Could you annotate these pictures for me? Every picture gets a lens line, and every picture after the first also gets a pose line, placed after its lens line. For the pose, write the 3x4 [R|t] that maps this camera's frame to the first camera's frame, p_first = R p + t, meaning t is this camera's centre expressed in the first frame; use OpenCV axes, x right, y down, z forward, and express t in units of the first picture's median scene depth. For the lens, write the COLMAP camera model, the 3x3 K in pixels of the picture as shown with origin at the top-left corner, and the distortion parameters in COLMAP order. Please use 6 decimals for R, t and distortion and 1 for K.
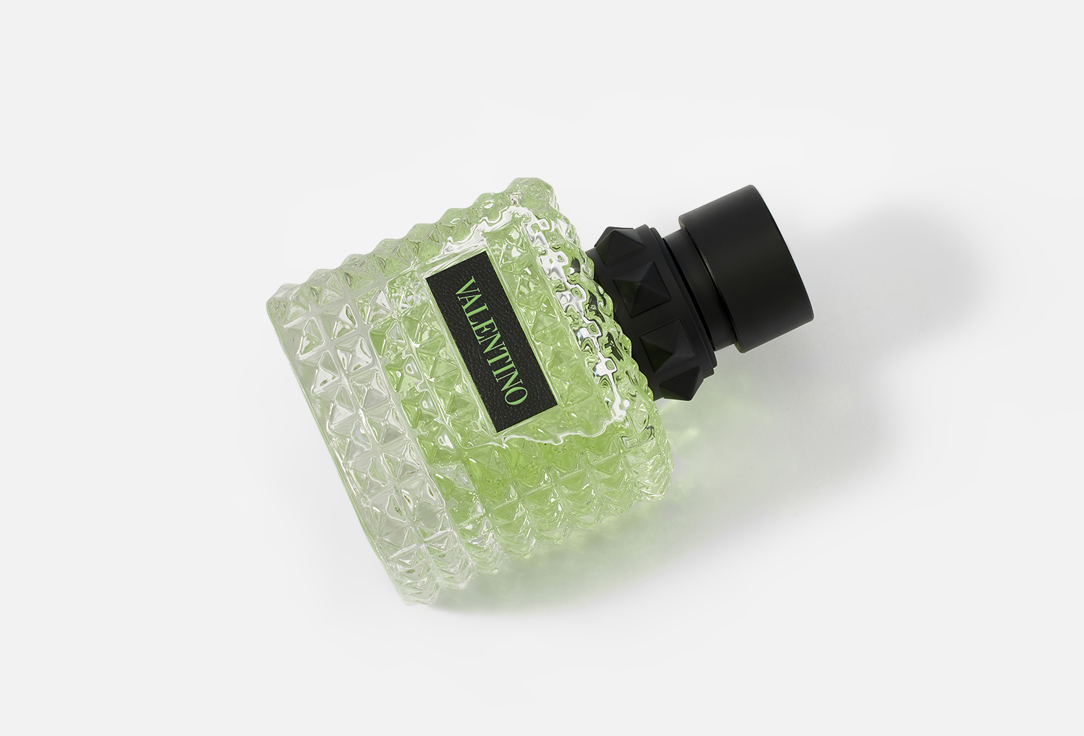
lens RADIAL K [[3230.2, 0, 542.0], [0, 3230.2, 368.0], [0, 0, 1]] dist [-1.058891, -0.031168]
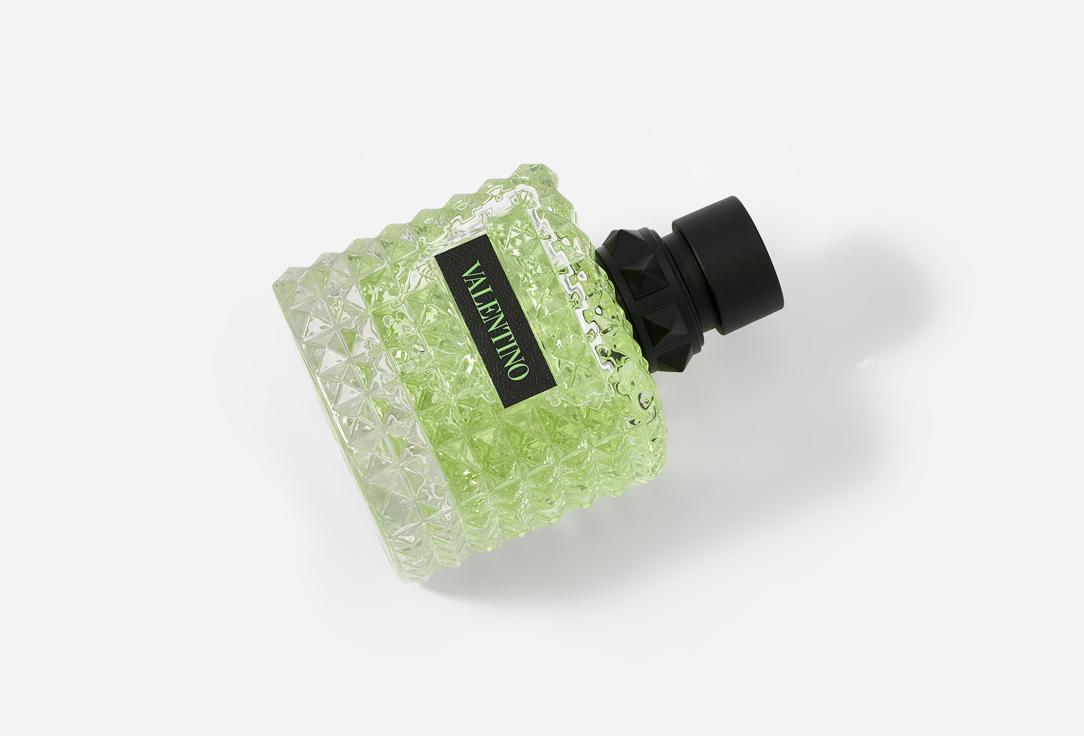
lens RADIAL K [[4071.3, 0, 542.0], [0, 4071.3, 368.0], [0, 0, 1]] dist [0.020805, -0.148904]
pose [[0.999899, -0.011011, 0.009020, -0.012693], [0.010955, 0.999920, 0.006313, -0.001207], [-0.009089, -0.006213, 0.999939, -0.319533]]
